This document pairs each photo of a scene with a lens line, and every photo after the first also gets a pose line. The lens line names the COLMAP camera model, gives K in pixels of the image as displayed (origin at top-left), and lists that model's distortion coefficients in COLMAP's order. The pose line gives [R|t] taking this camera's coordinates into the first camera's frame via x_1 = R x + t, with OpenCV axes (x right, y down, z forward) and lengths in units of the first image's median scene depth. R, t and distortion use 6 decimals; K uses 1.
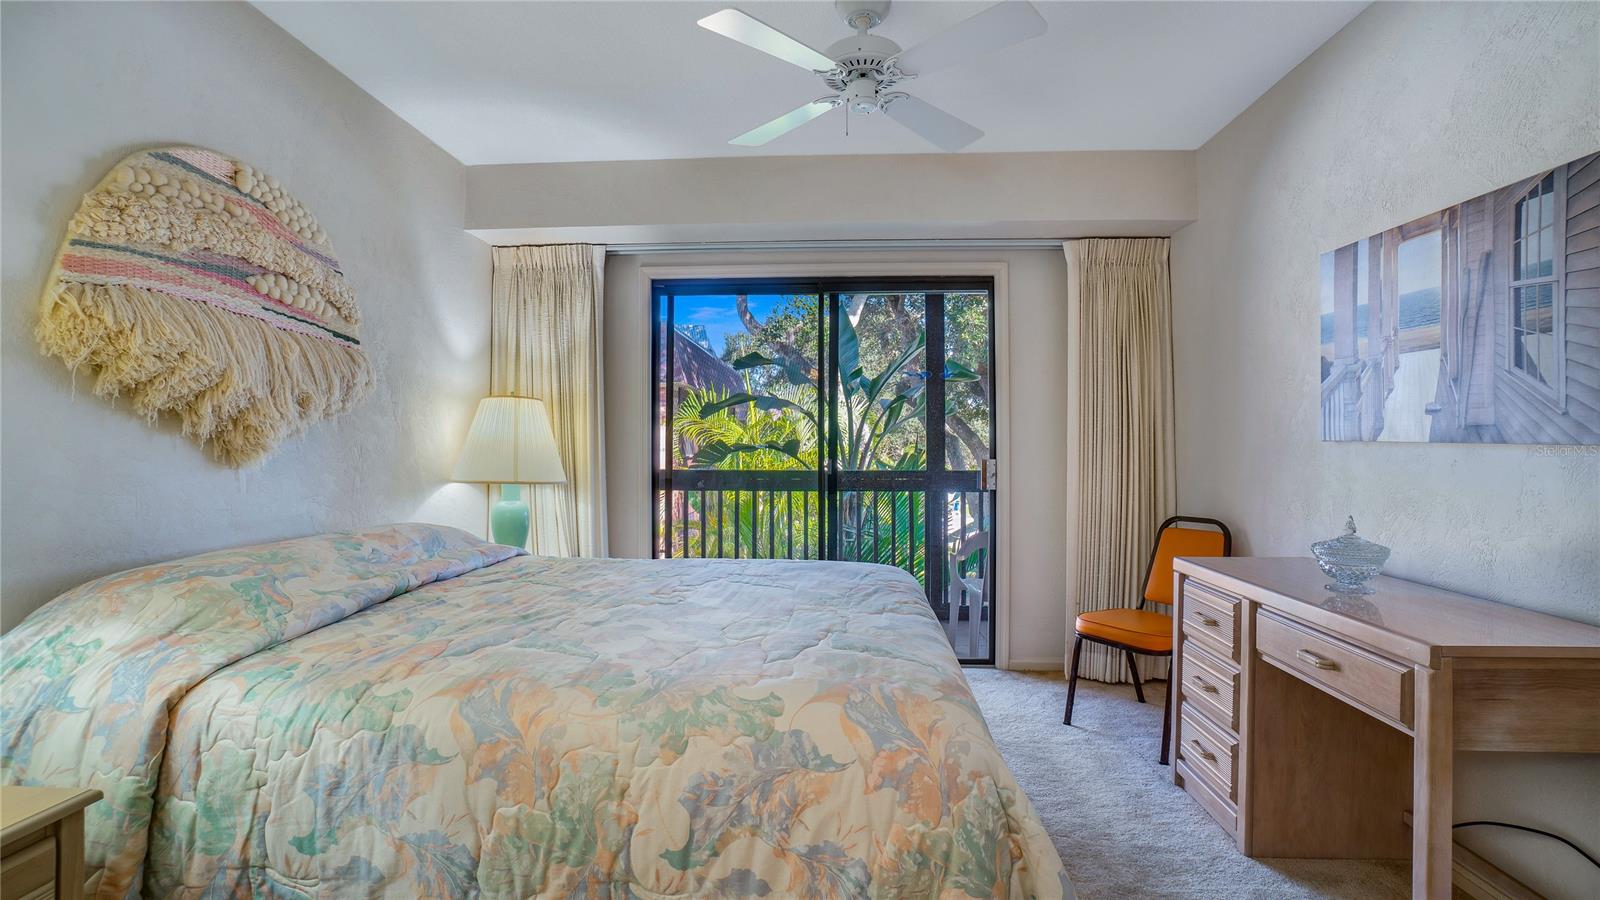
lens RADIAL K [[722.0, 0, 796.9], [0, 722.0, 442.6], [0, 0, 1]] dist [-0.070091, 0.025132]
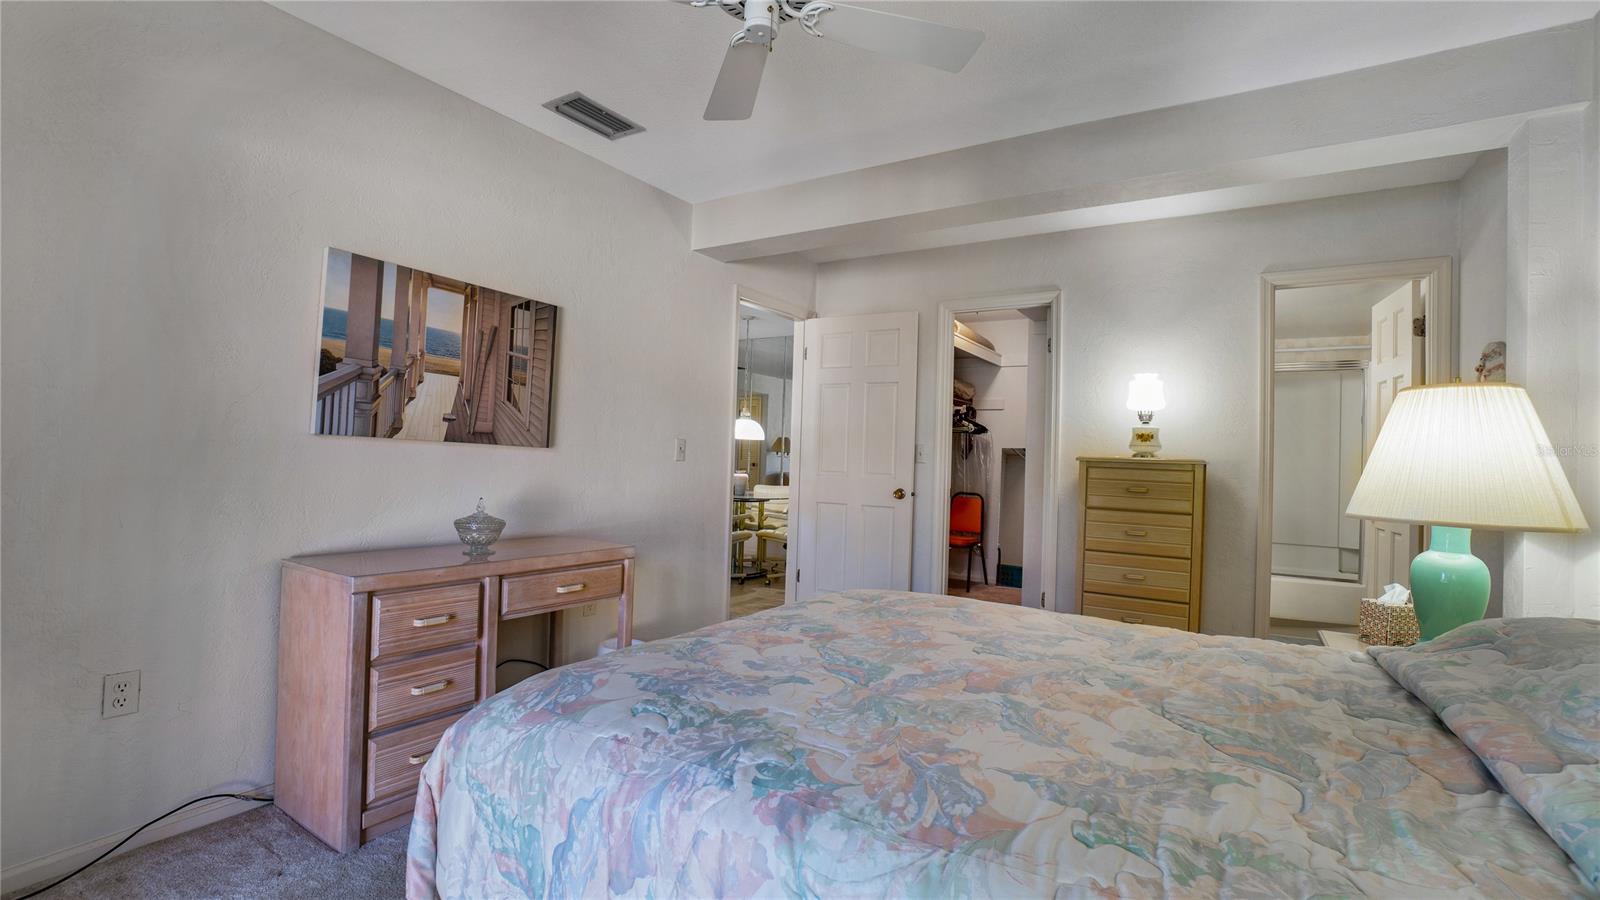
lens RADIAL K [[722.0, 0, 796.9], [0, 722.0, 442.6], [0, 0, 1]] dist [-0.070091, 0.025132]
pose [[-0.870124, -0.018590, 0.492482, -0.399458], [-0.036797, 0.998950, -0.027305, 0.014653], [-0.491458, -0.041880, -0.869894, 1.855948]]
